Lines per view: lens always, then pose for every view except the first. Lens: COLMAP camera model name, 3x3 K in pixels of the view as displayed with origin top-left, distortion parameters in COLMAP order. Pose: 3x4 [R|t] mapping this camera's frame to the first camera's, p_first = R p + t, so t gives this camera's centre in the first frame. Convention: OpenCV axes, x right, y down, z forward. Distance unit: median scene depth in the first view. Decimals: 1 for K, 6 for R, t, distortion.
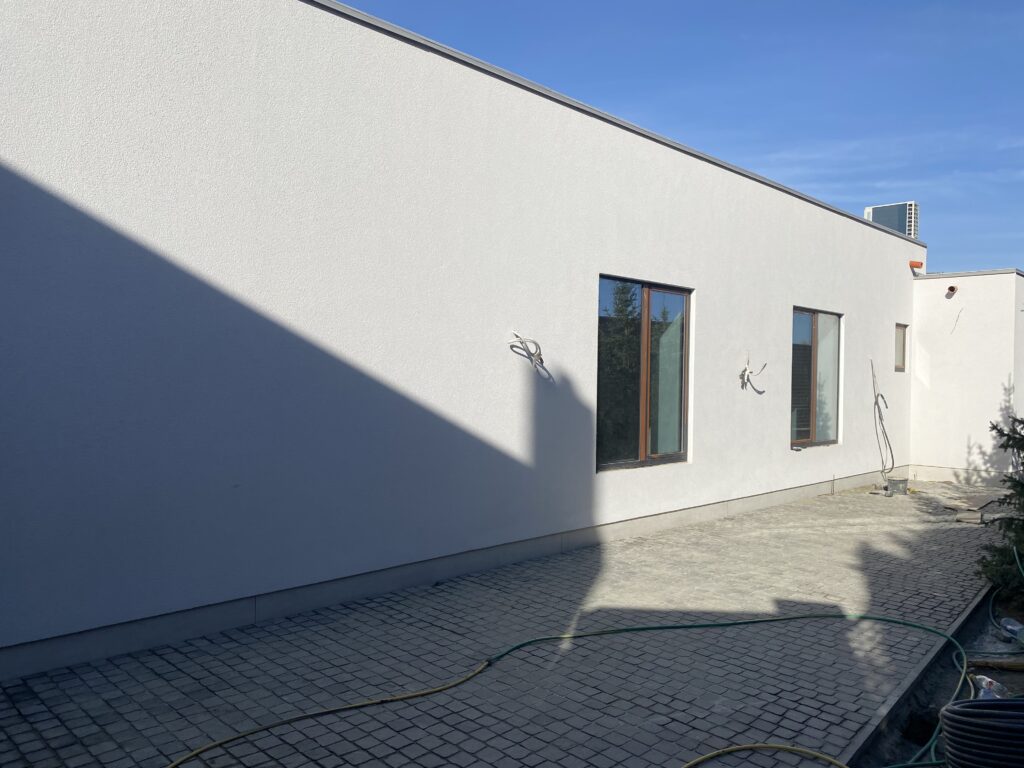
lens RADIAL K [[778.9, 0, 512.6], [0, 778.9, 383.8], [0, 0, 1]] dist [0.026362, -0.038244]
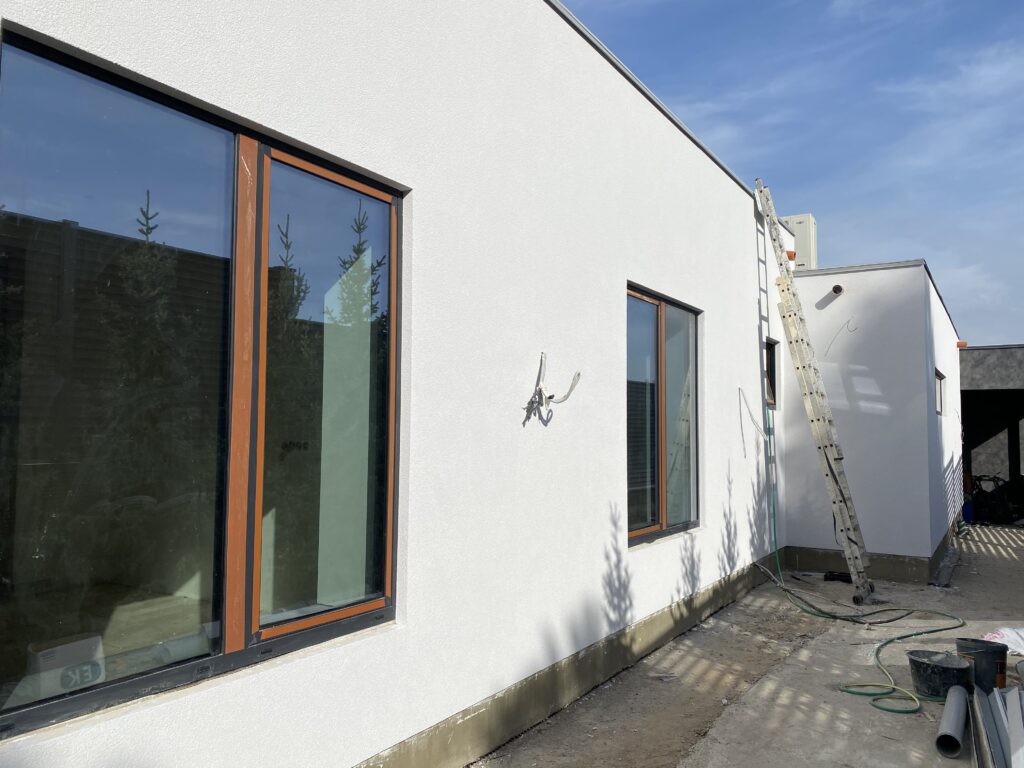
lens RADIAL K [[778.9, 0, 512.1], [0, 778.9, 386.4], [0, 0, 1]] dist [0.026362, -0.038244]
pose [[0.973950, 0.008290, 0.226613, 0.172708], [0.005272, 0.998234, -0.059177, 0.003919], [-0.226704, 0.058830, 0.972185, 0.537129]]
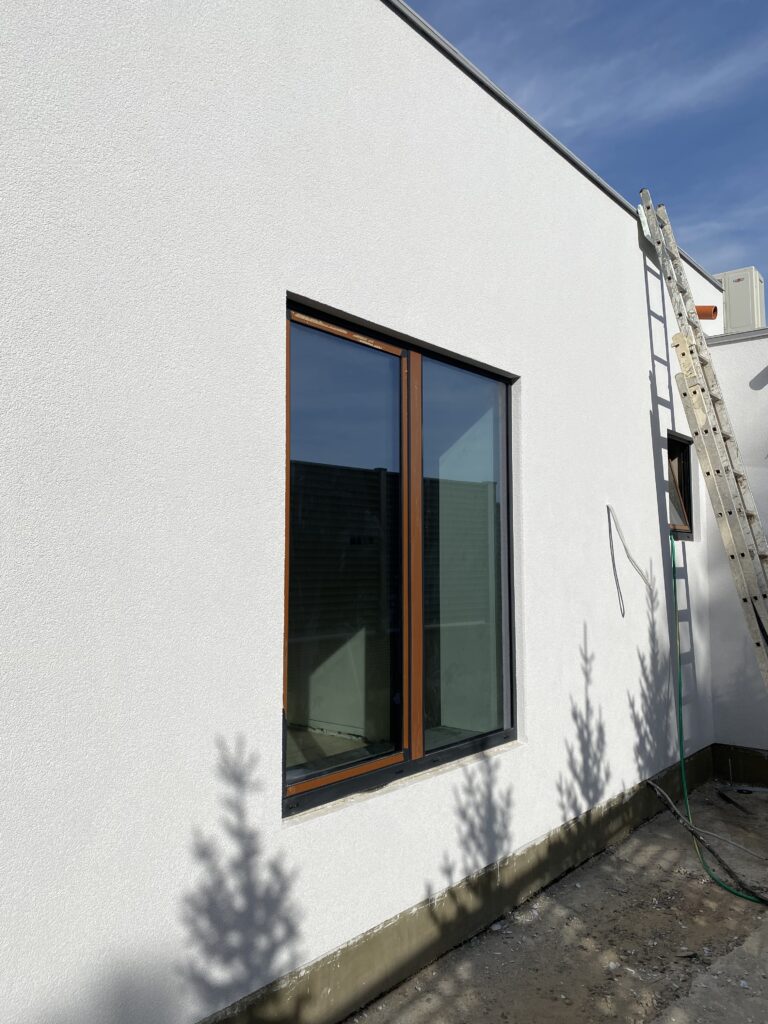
lens RADIAL K [[778.9, 0, 384.8], [0, 778.9, 504.0], [0, 0, 1]] dist [0.026362, -0.038244]
pose [[0.995554, -0.005536, 0.094031, 0.382111], [0.013295, 0.996536, -0.082091, -0.002395], [-0.093251, 0.082976, 0.992179, 0.766387]]
